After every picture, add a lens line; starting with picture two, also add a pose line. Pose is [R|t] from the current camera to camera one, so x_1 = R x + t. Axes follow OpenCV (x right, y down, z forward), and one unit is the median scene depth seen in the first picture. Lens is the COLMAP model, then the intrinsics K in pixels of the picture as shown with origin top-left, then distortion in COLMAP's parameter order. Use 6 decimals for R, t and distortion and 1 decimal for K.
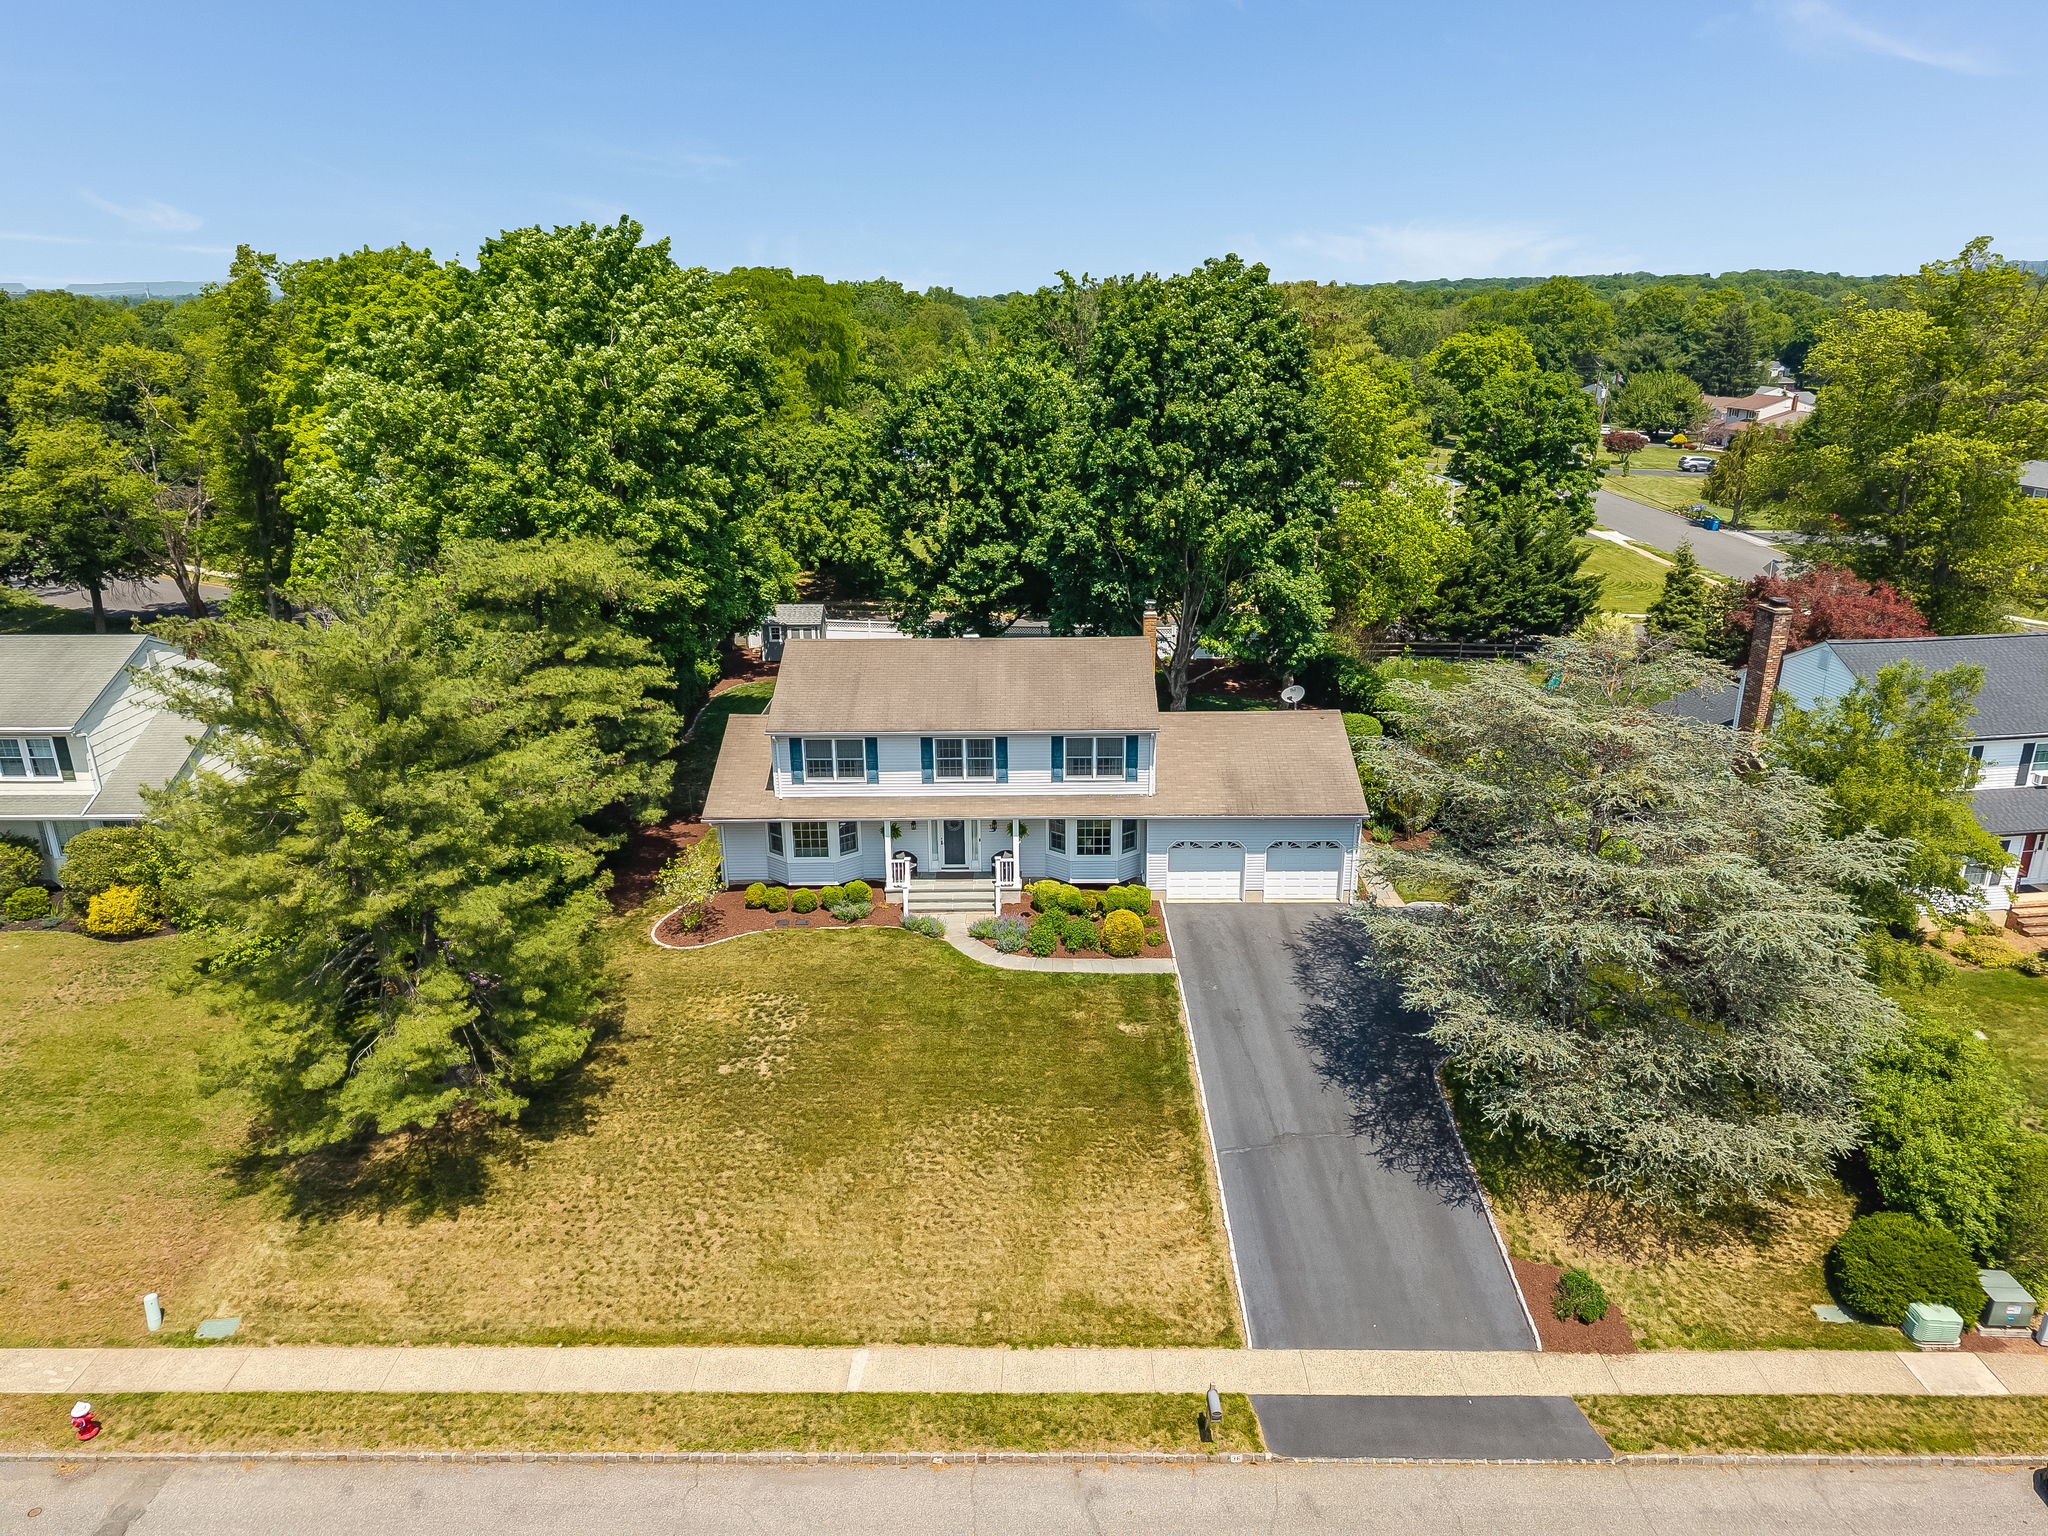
lens RADIAL K [[1340.9, 0, 1024.0], [0, 1340.9, 768.0], [0, 0, 1]] dist [0.054206, -0.050202]
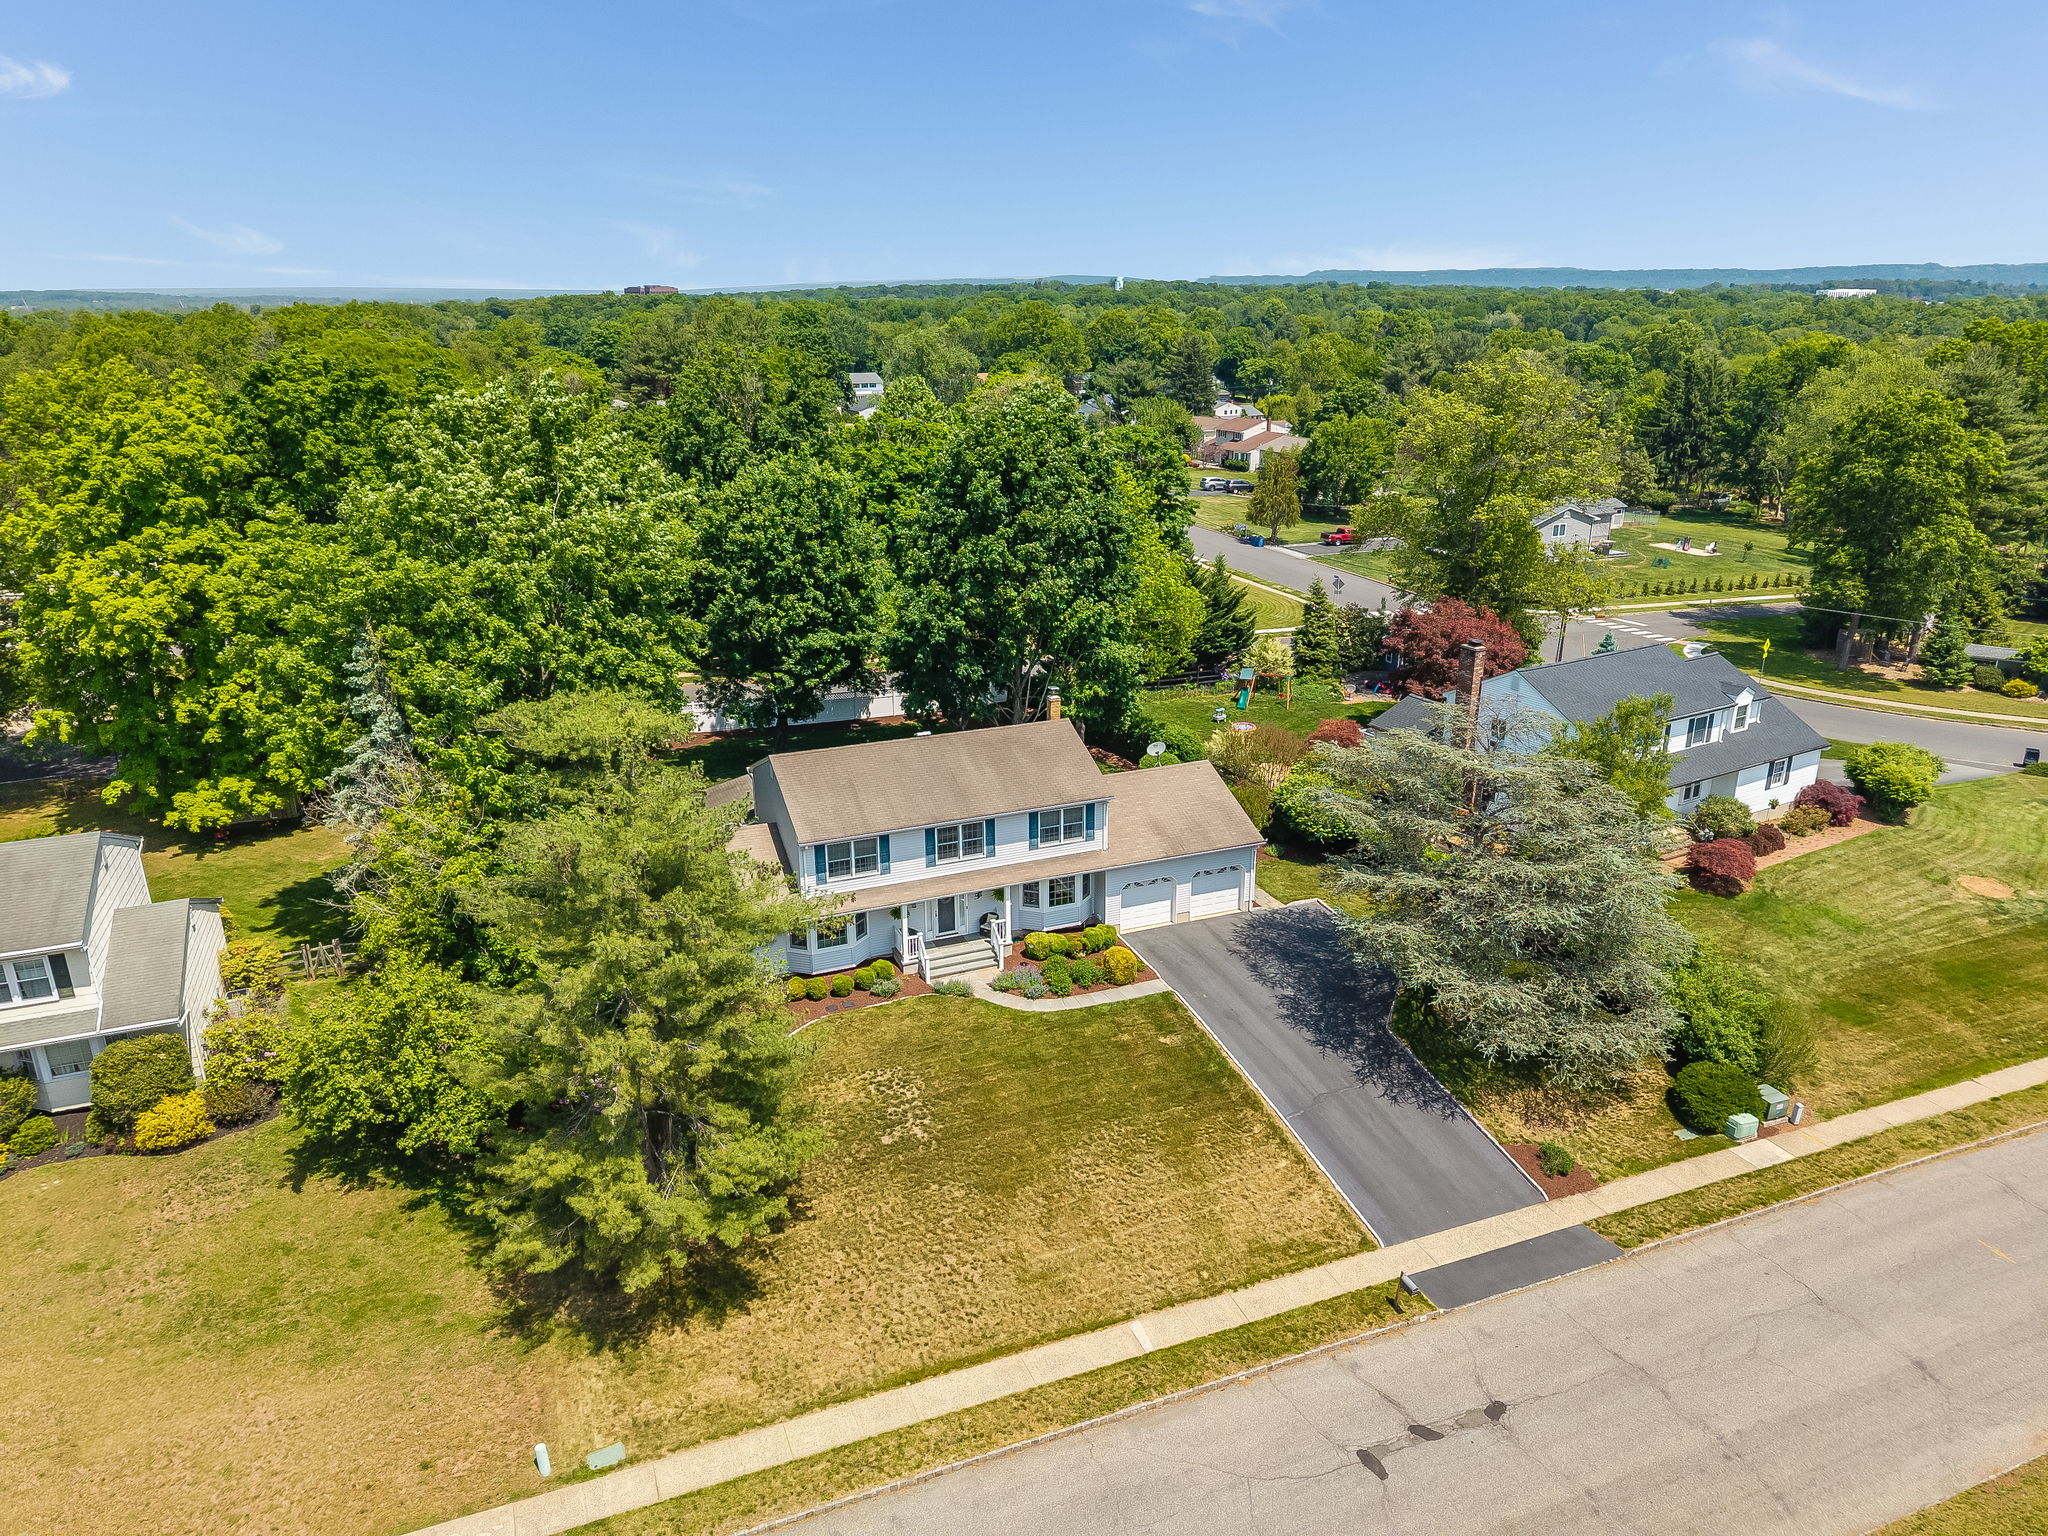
lens RADIAL K [[1340.9, 0, 1024.0], [0, 1340.9, 768.0], [0, 0, 1]] dist [0.054206, -0.050202]
pose [[0.927588, -0.119893, 0.353844, -0.403689], [0.120442, 0.992508, 0.020558, -0.088961], [-0.353657, 0.023548, 0.935079, -0.121170]]
